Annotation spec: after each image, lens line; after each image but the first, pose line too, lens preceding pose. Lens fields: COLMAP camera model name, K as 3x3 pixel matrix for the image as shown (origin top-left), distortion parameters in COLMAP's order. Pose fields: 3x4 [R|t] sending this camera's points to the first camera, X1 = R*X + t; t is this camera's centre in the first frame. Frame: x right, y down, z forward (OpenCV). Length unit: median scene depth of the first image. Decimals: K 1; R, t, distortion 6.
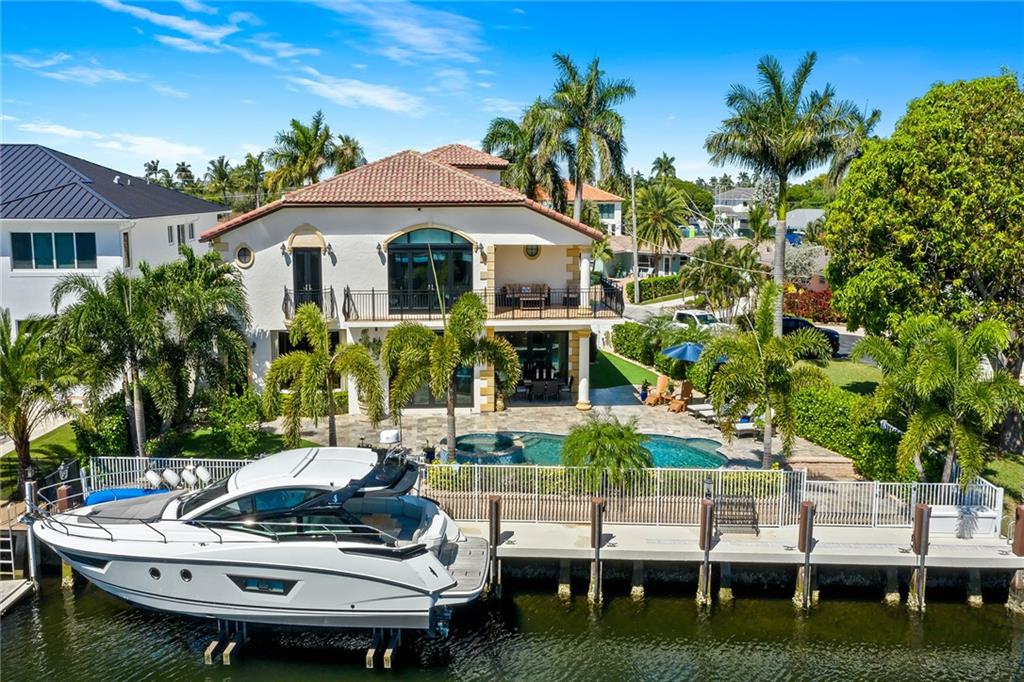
lens RADIAL K [[792.6, 0, 519.8], [0, 792.6, 365.4], [0, 0, 1]] dist [-0.007484, 0.004976]
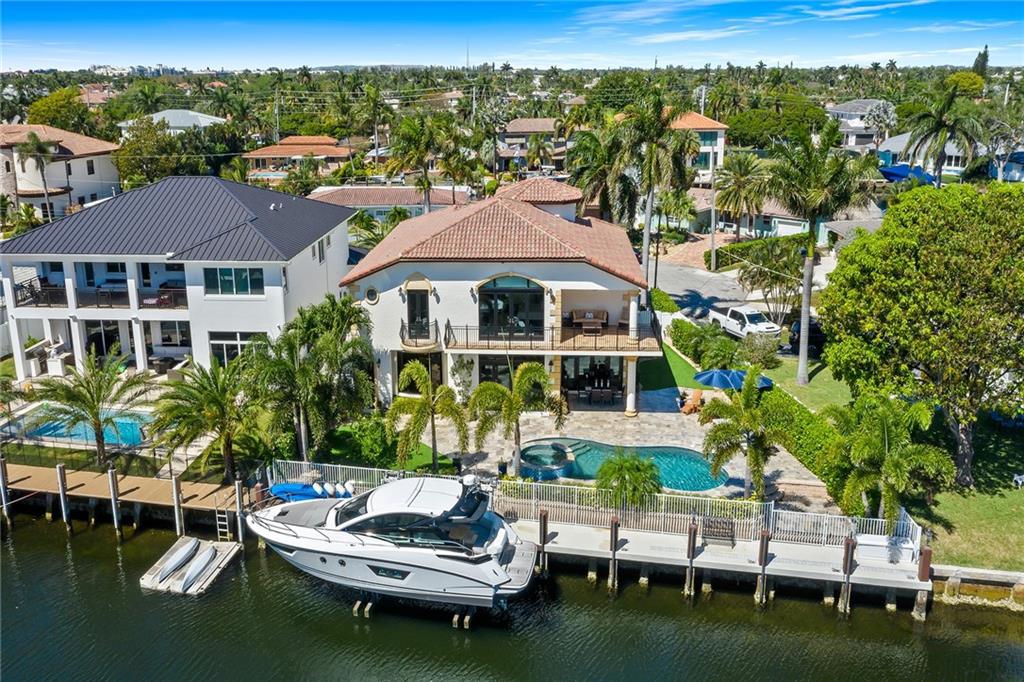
lens RADIAL K [[792.6, 0, 511.6], [0, 792.6, 340.4], [0, 0, 1]] dist [-0.007484, 0.004976]
pose [[0.988844, 0.028737, -0.146157, 0.106923], [-0.013506, 0.994470, 0.104150, -0.278069], [0.148342, -0.101014, 0.983764, -0.373003]]
